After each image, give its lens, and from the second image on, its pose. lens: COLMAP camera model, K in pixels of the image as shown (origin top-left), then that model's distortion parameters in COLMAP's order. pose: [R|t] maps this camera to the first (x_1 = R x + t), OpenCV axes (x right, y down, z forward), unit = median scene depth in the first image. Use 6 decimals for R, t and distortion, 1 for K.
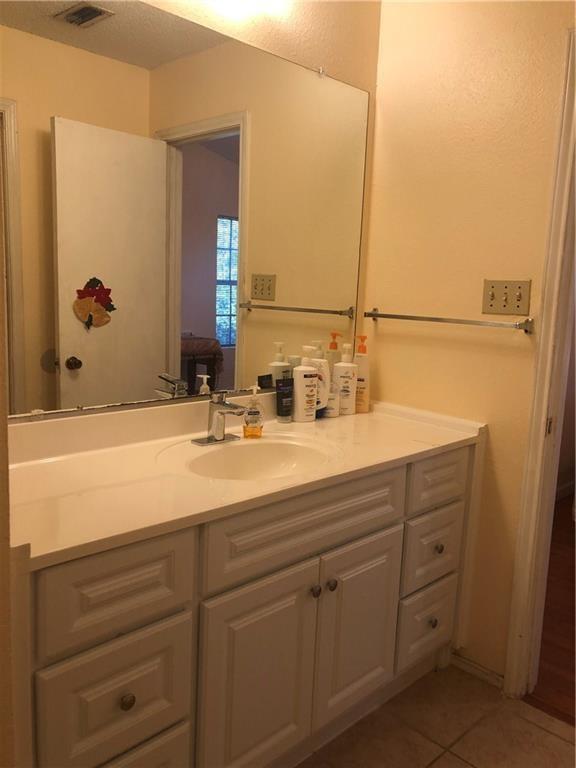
lens RADIAL K [[611.3, 0, 288.0], [0, 611.3, 384.0], [0, 0, 1]] dist [-0.003492, -0.002055]
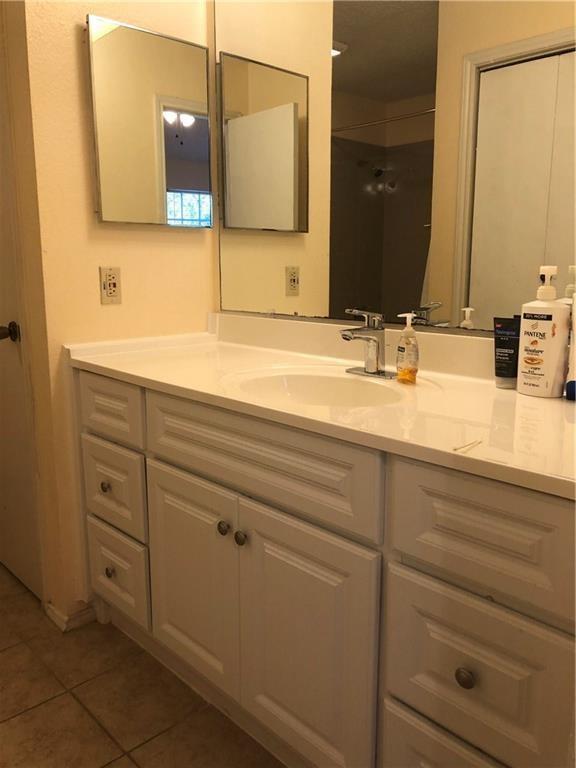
lens RADIAL K [[611.3, 0, 288.0], [0, 611.3, 384.0], [0, 0, 1]] dist [-0.003492, -0.002055]
pose [[-0.011356, 0.151779, -0.988349, 0.792624], [-0.148023, 0.977268, 0.151778, -0.005381], [0.988919, 0.148022, 0.011369, 0.954070]]
